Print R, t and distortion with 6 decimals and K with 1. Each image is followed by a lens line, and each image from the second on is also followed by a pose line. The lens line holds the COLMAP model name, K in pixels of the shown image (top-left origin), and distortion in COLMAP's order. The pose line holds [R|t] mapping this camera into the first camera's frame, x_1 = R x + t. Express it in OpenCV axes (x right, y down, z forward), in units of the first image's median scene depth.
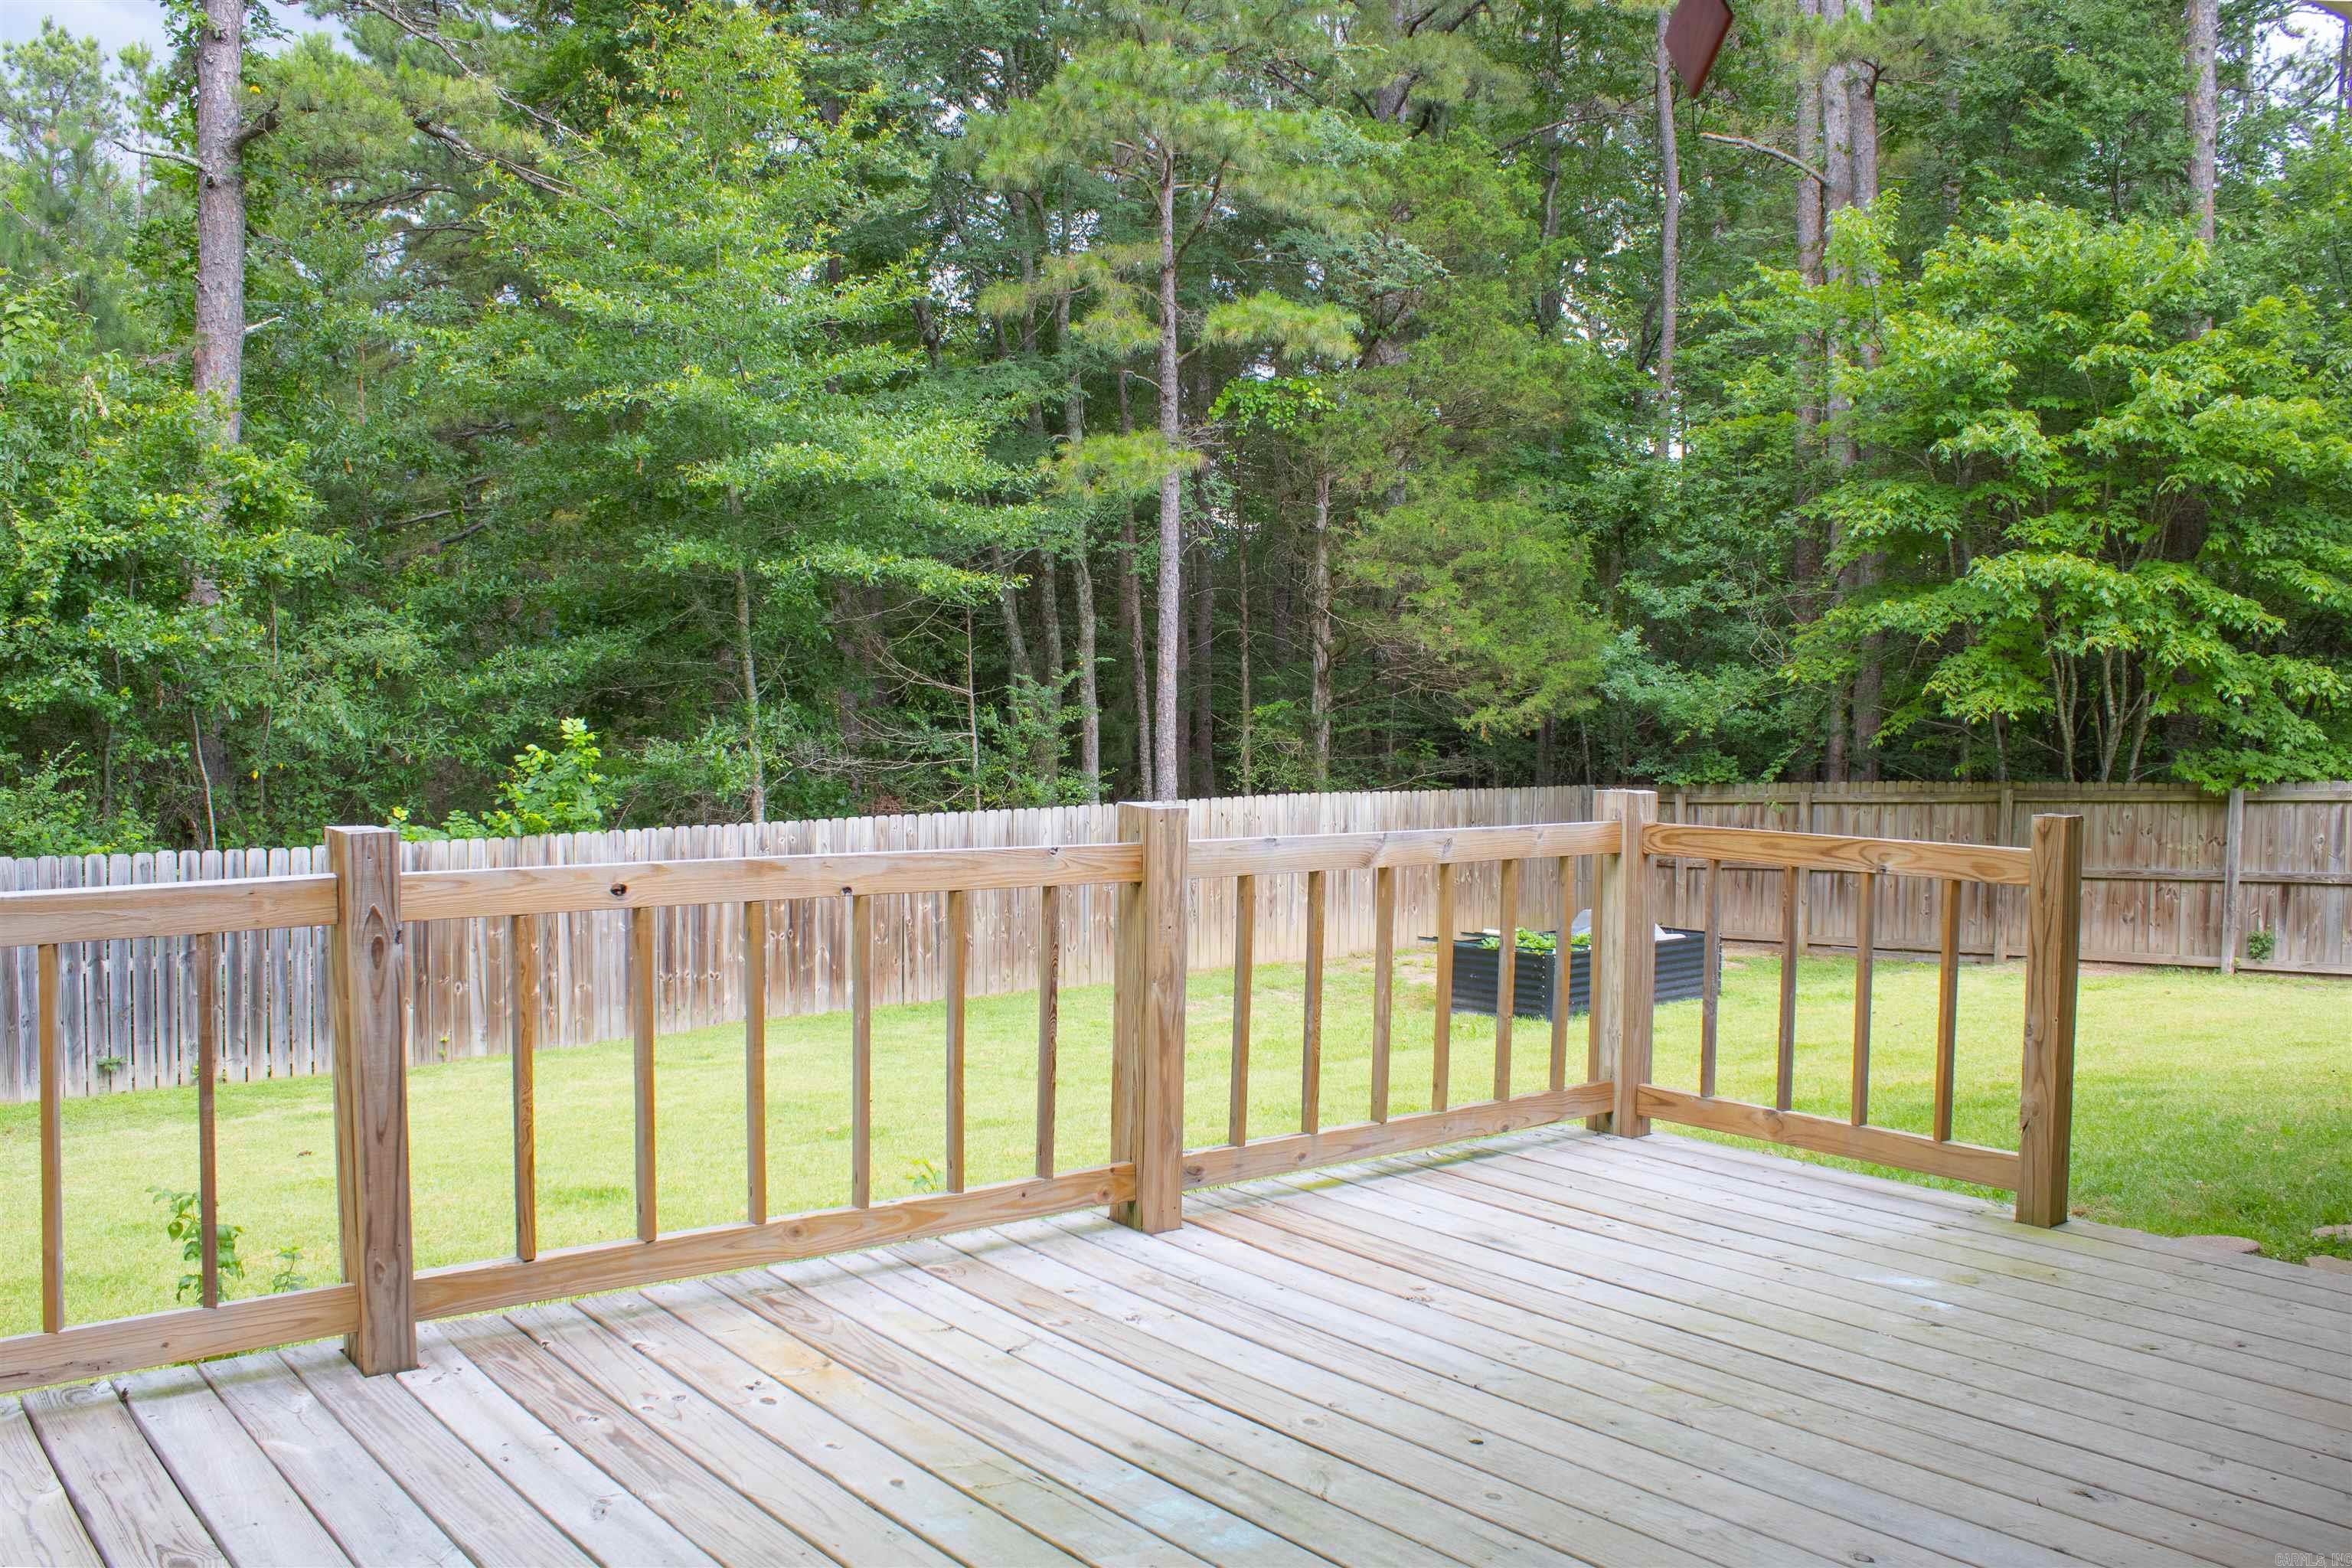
lens RADIAL K [[1992.0, 0, 1169.4], [0, 1992.0, 791.8], [0, 0, 1]] dist [-0.122642, 0.050515]
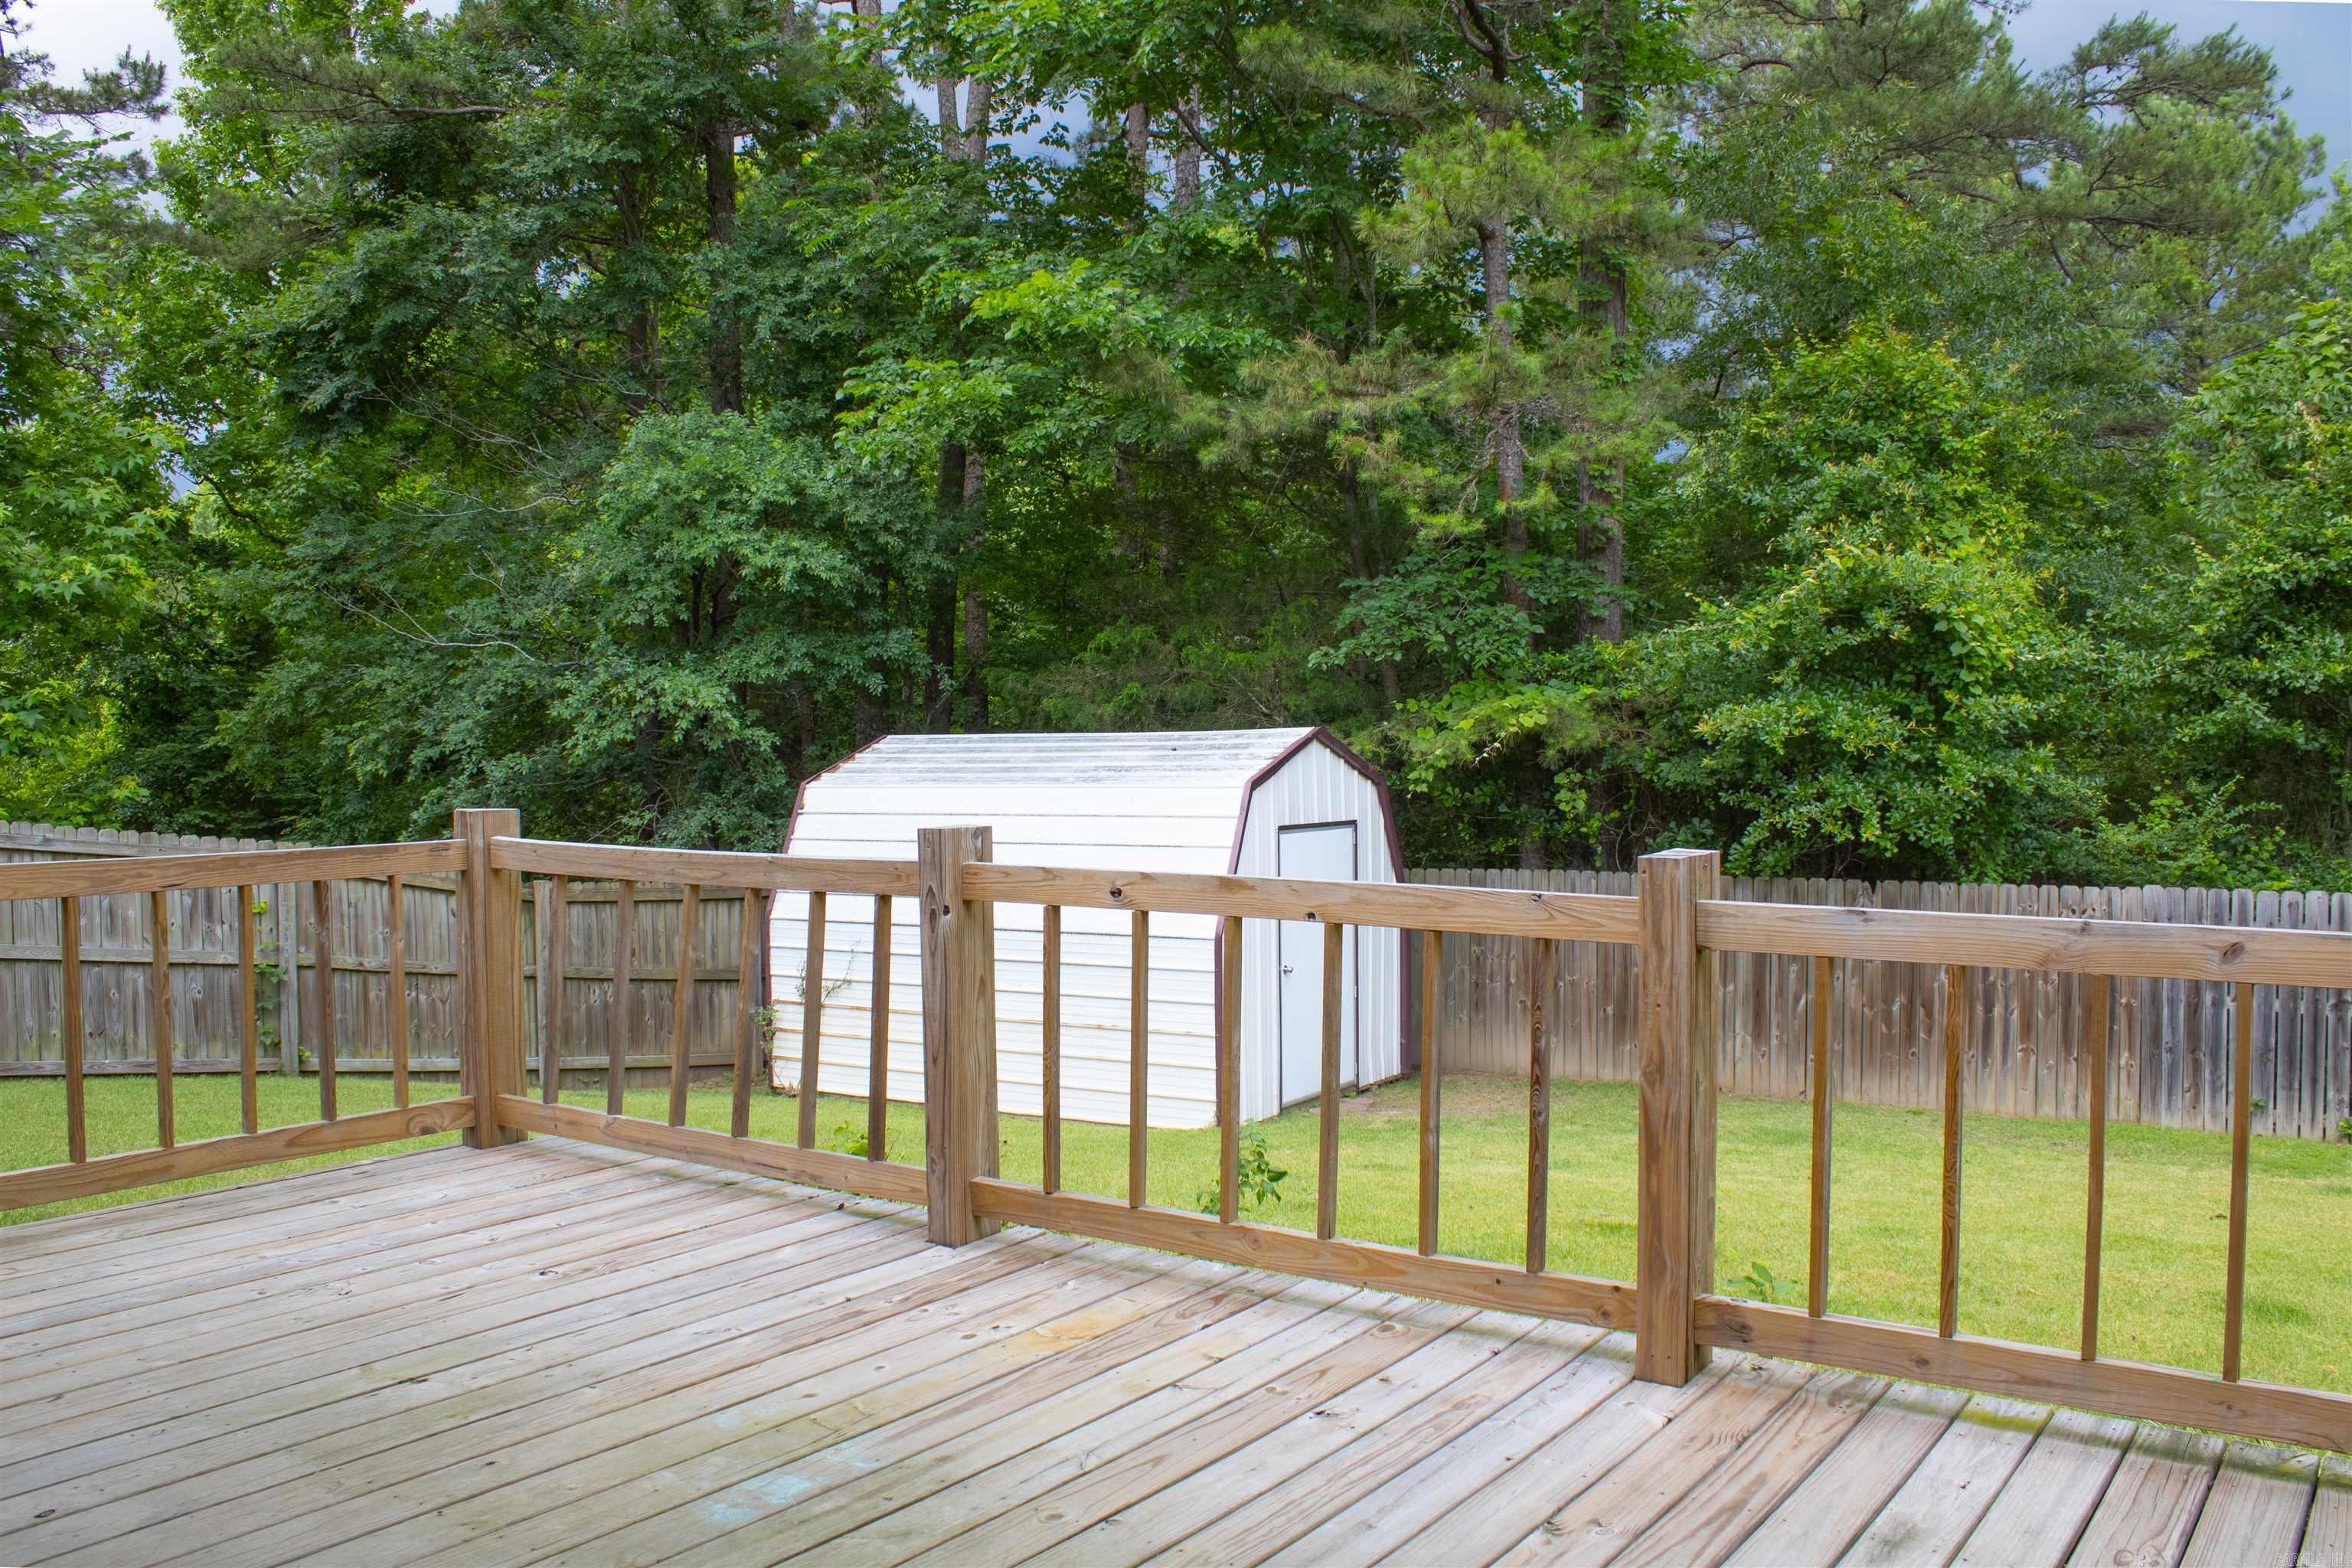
lens RADIAL K [[1992.0, 0, 1170.7], [0, 1992.0, 784.2], [0, 0, 1]] dist [-0.122642, 0.050515]
pose [[0.297337, 0.017462, -0.954613, 0.249118], [-0.038959, 0.999222, 0.006144, -0.006906], [0.953977, 0.035364, 0.297786, 0.202212]]
